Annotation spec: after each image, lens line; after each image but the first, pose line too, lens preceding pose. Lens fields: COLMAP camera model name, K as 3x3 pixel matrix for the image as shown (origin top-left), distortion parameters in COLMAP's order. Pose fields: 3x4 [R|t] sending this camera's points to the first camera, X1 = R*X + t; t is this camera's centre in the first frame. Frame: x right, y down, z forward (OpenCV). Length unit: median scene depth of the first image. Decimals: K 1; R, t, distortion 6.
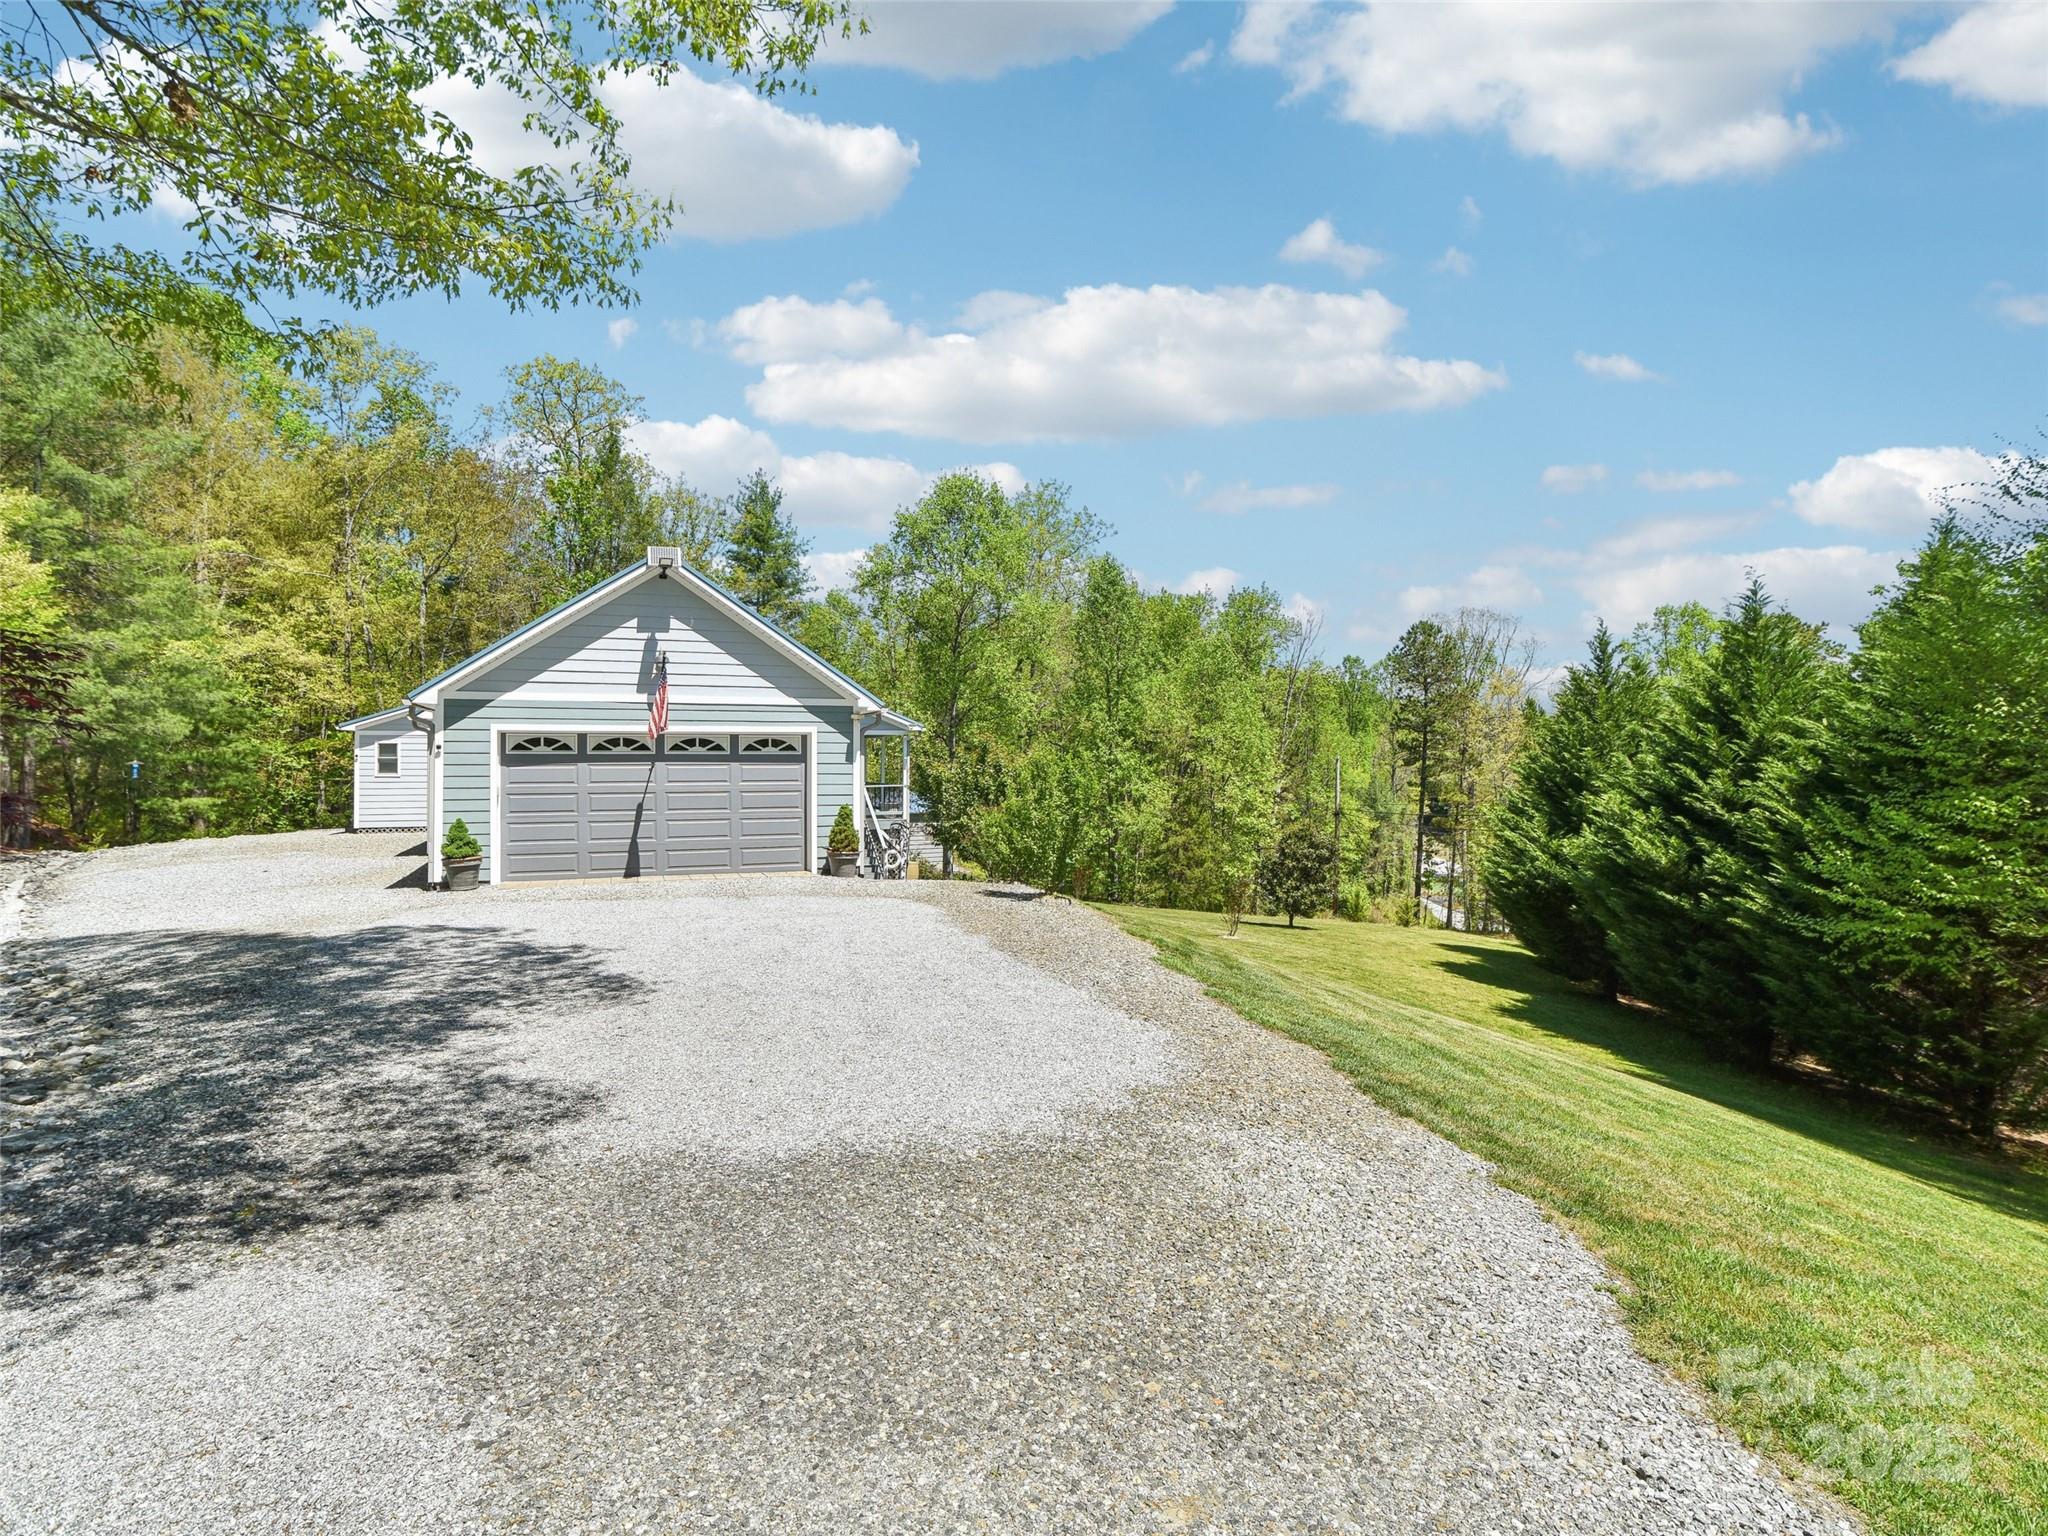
lens RADIAL K [[998.3, 0, 1024.0], [0, 998.3, 768.0], [0, 0, 1]] dist [-0.064685, 0.016059]
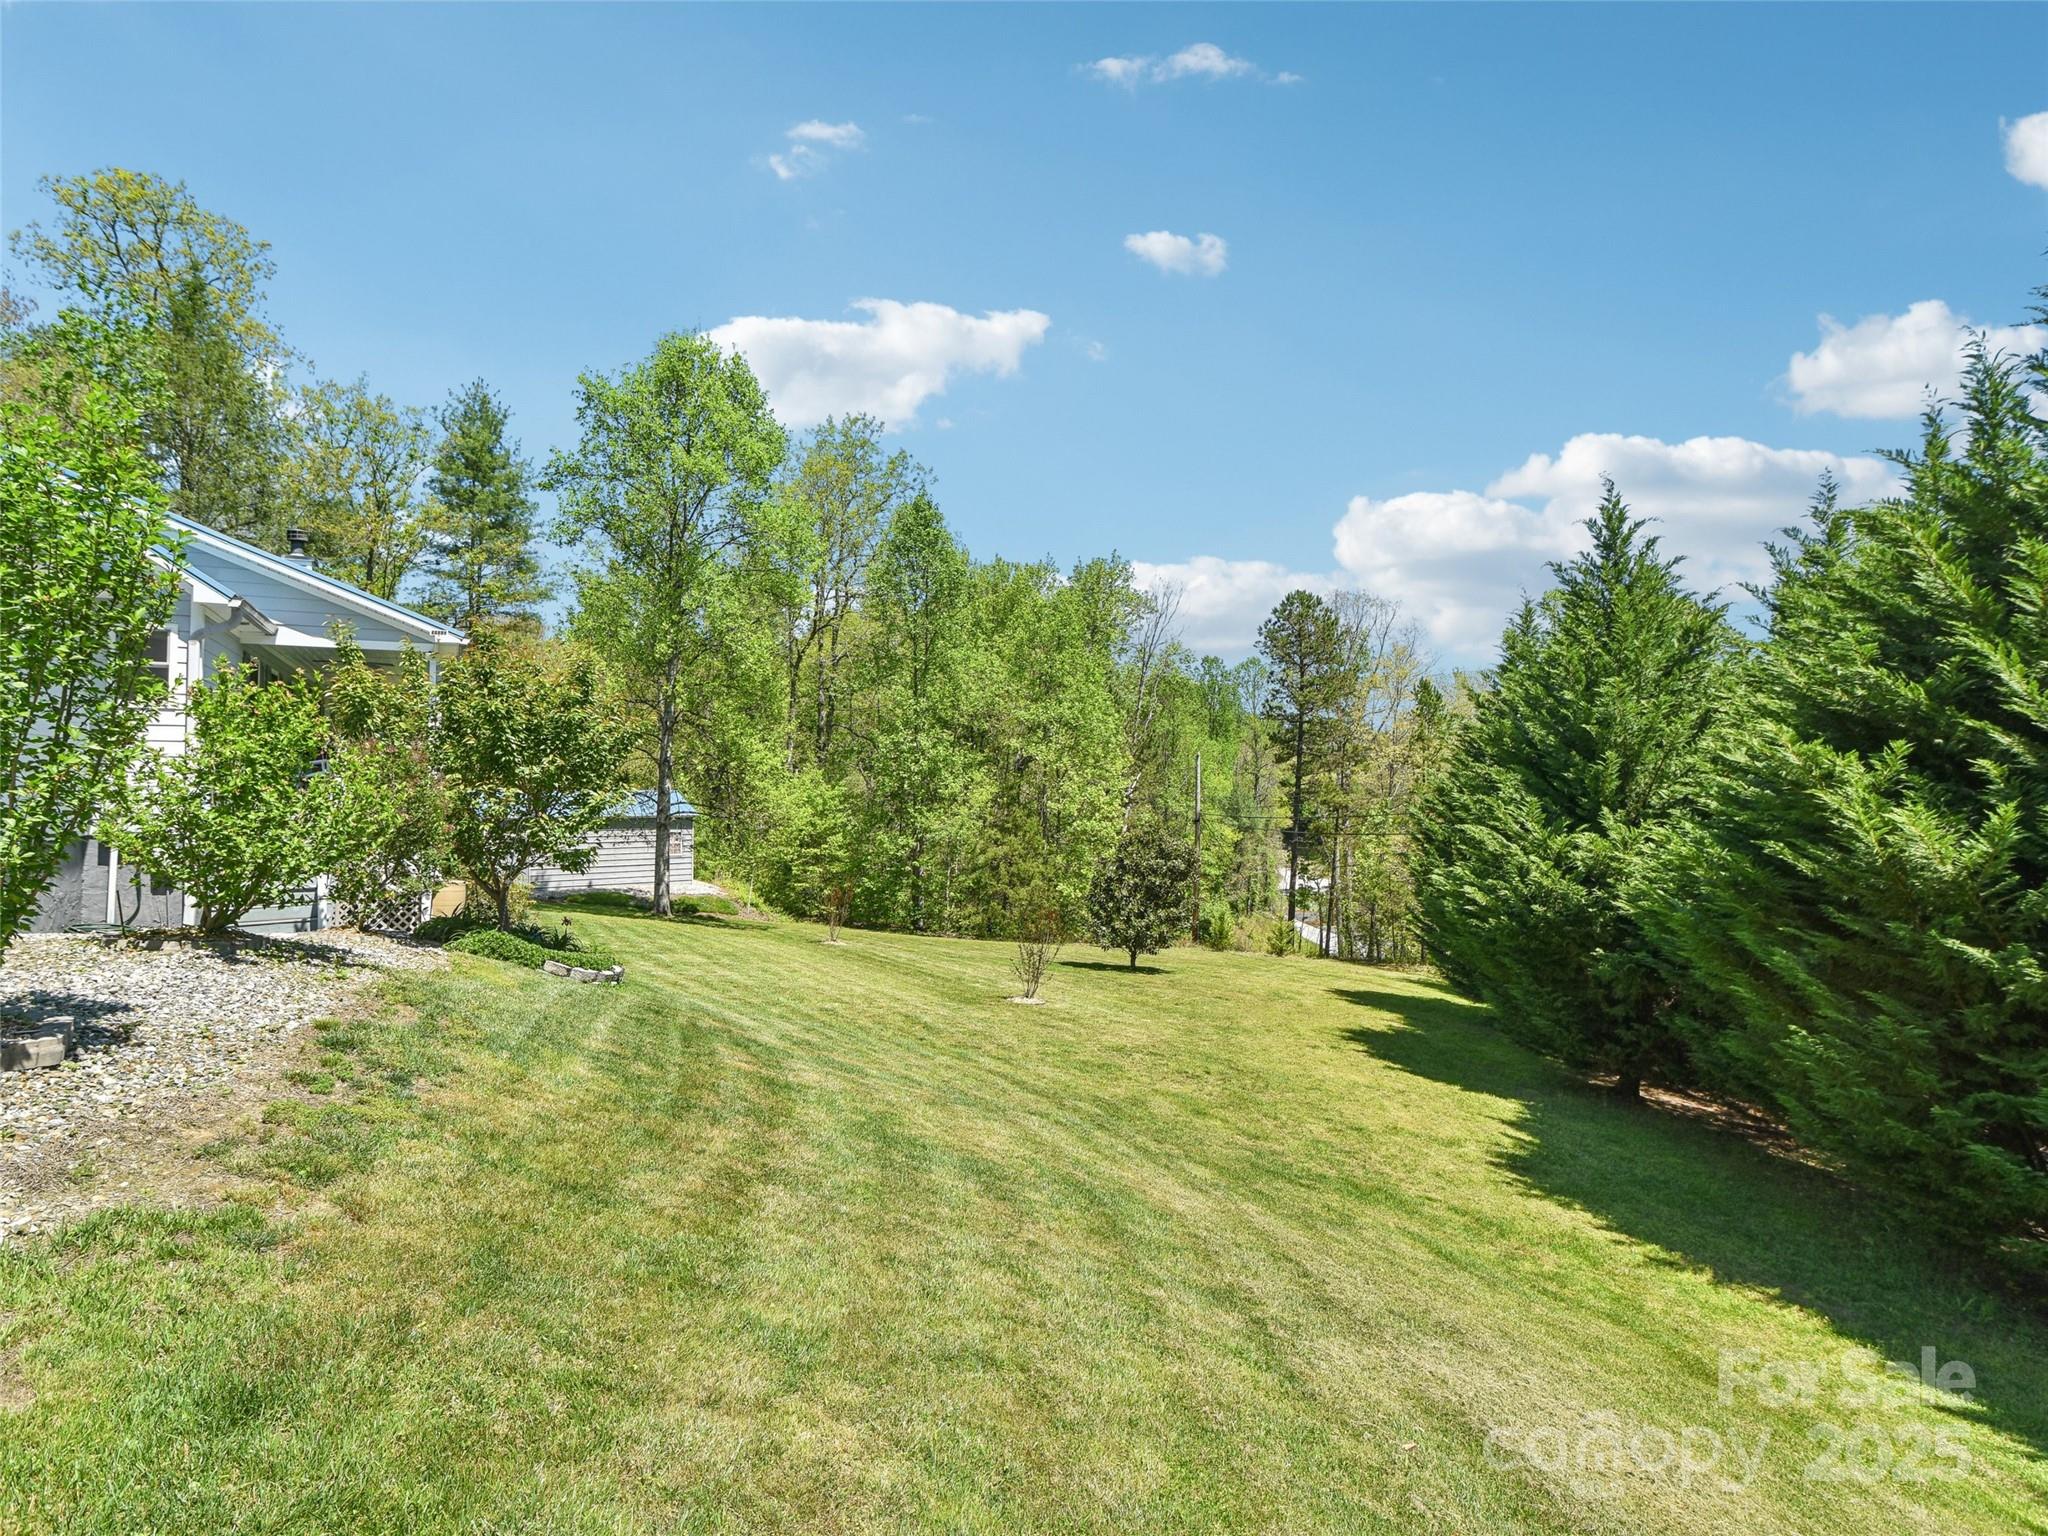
lens RADIAL K [[998.3, 0, 1024.0], [0, 998.3, 768.0], [0, 0, 1]] dist [-0.064685, 0.016059]
pose [[0.991226, 0.005239, 0.132073, 0.067736], [-0.002888, 0.999834, -0.017991, 0.020303], [-0.132145, 0.017452, 0.991077, 0.211520]]
